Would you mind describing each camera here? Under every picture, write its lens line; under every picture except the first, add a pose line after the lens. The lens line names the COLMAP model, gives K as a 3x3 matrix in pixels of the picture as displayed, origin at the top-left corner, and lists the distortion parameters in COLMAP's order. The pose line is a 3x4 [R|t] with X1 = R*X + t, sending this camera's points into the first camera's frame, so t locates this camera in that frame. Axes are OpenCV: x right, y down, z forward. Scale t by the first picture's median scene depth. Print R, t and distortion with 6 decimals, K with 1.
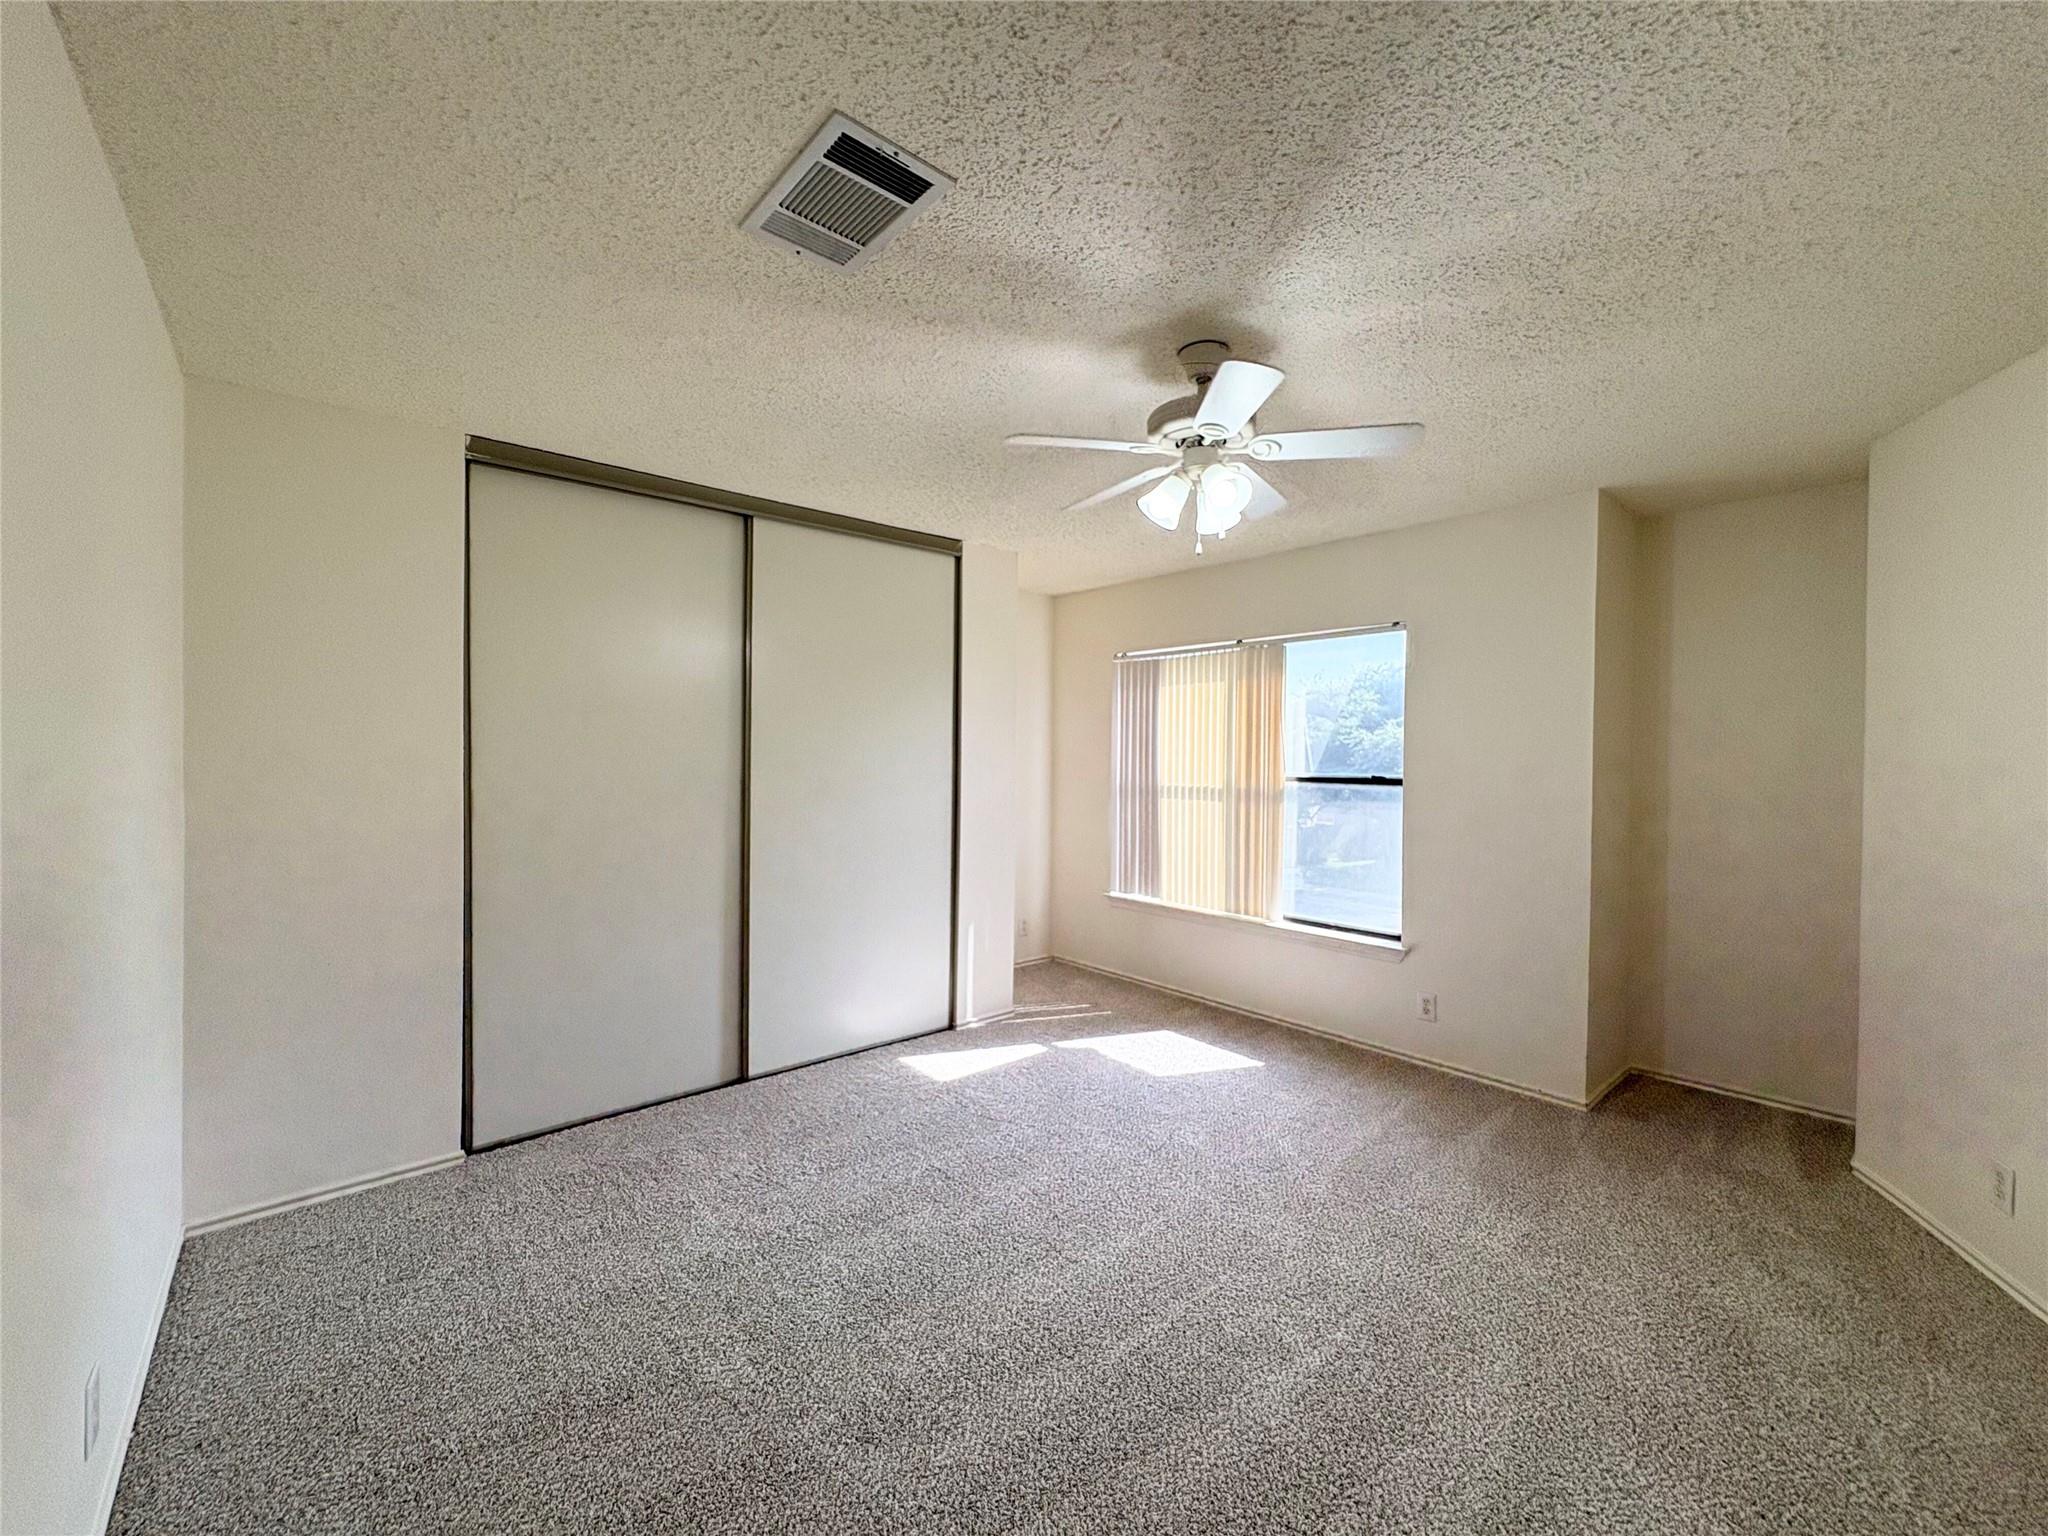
lens RADIAL K [[817.3, 0, 1022.2], [0, 817.3, 764.9], [0, 0, 1]] dist [0.000052, 0.000500]
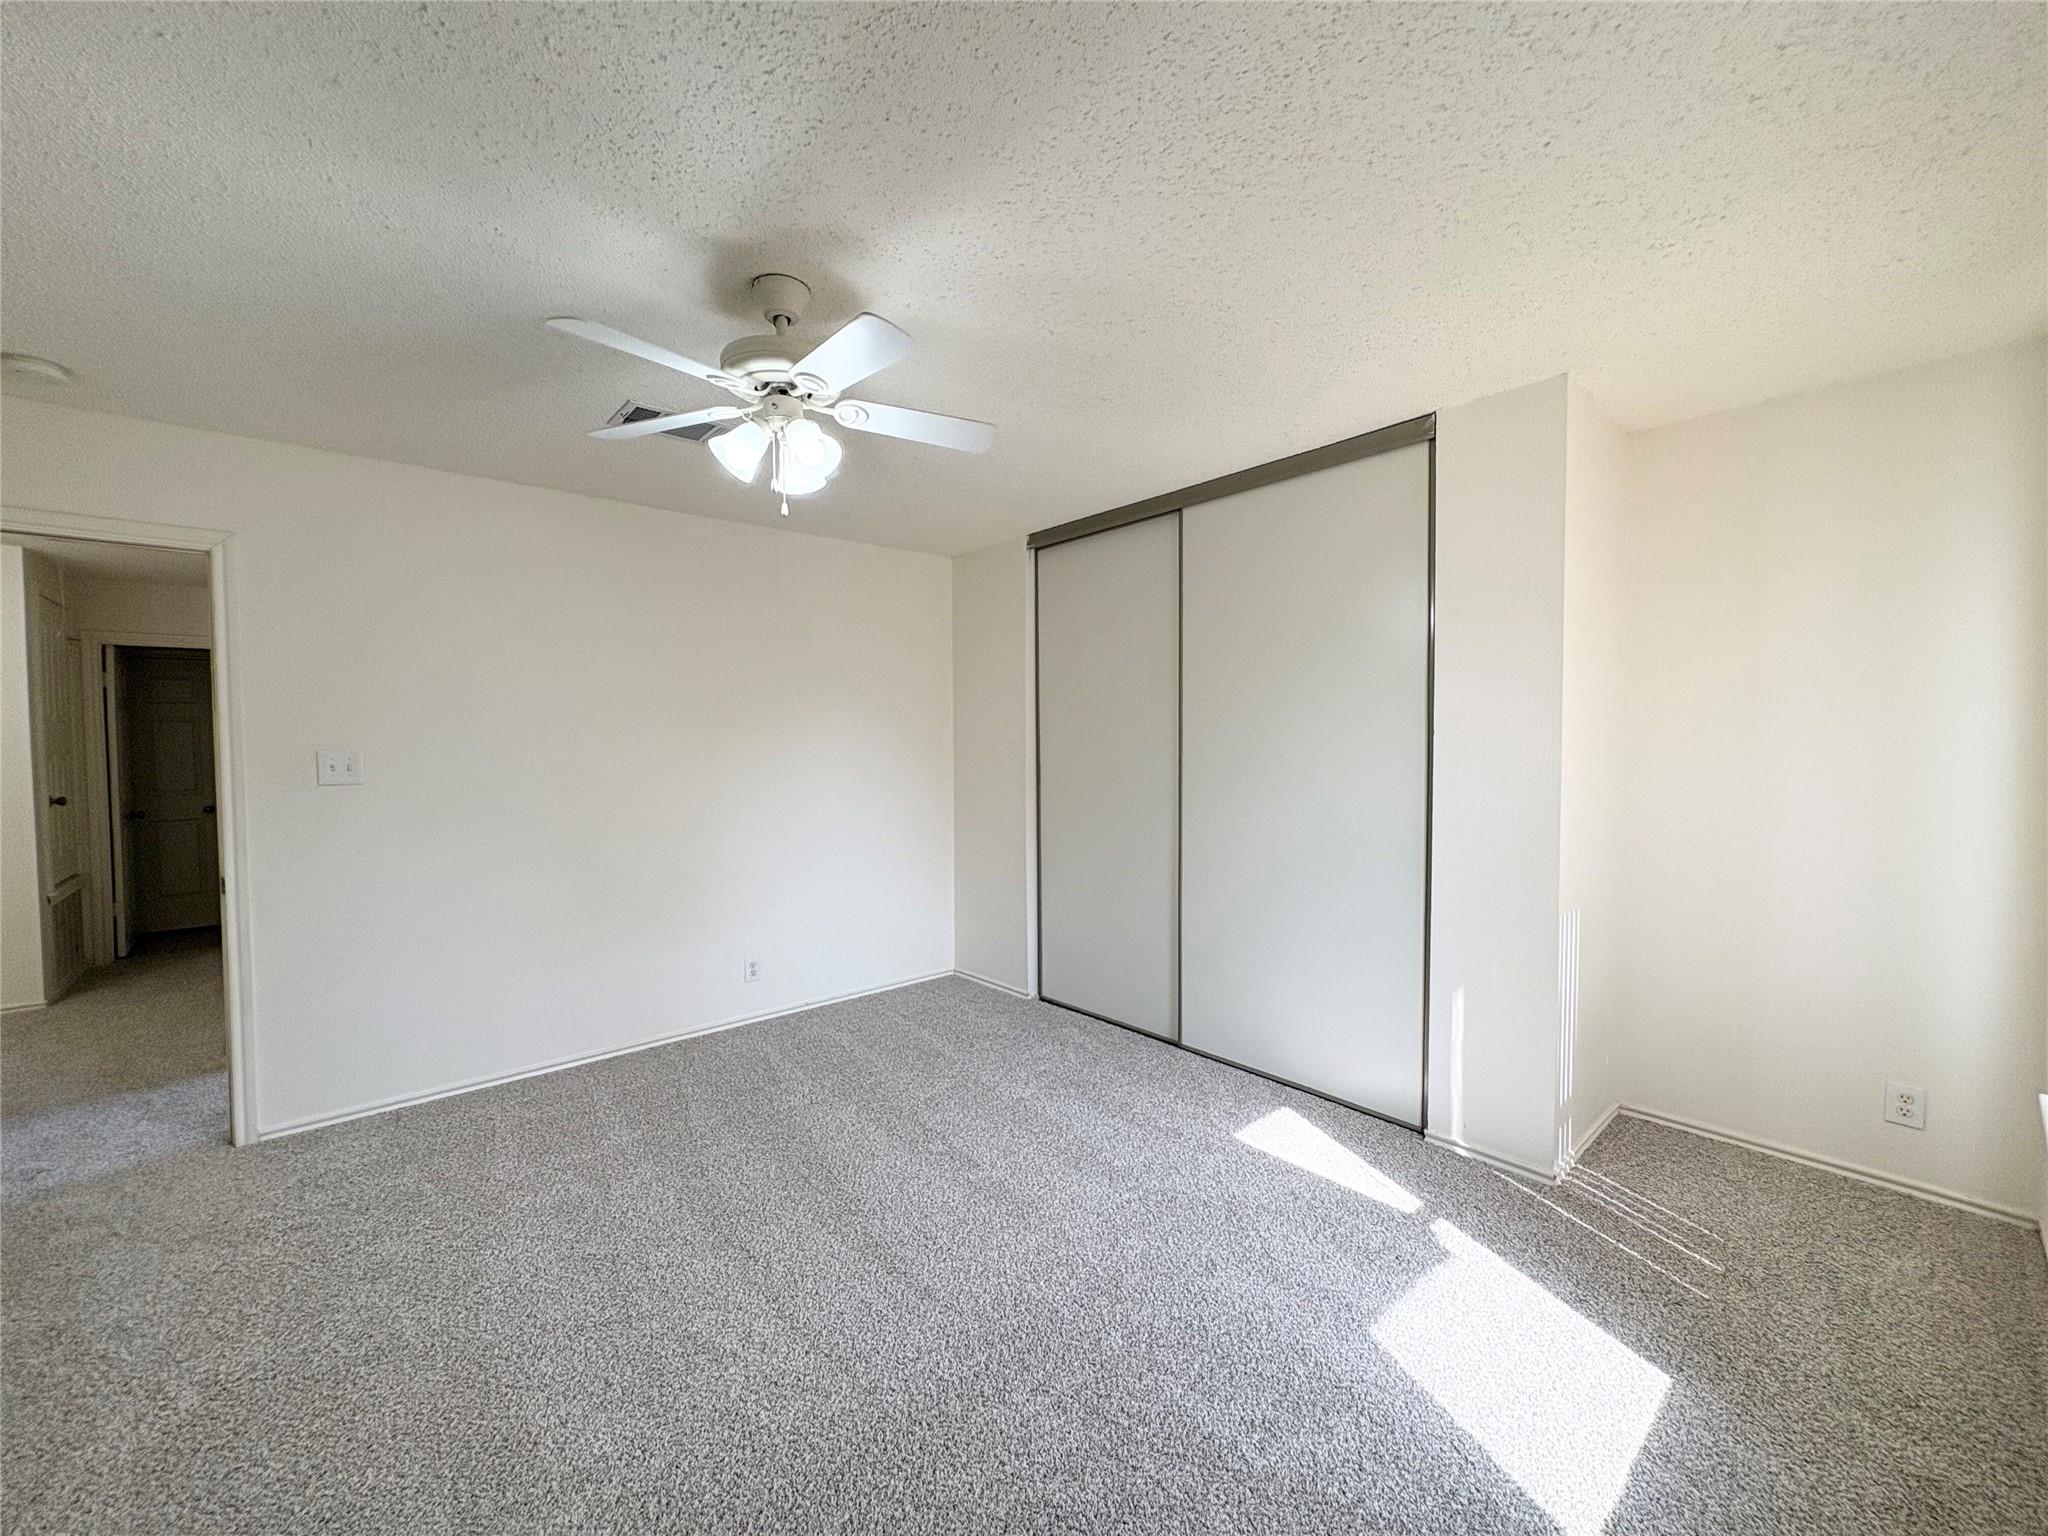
lens RADIAL K [[817.3, 0, 1027.0], [0, 817.3, 769.3], [0, 0, 1]] dist [0.000052, 0.000500]
pose [[0.006363, 0.017733, -0.999823, 0.664040], [-0.019597, 0.999653, 0.017605, 0.013838], [0.999788, 0.019481, 0.006708, 0.742156]]
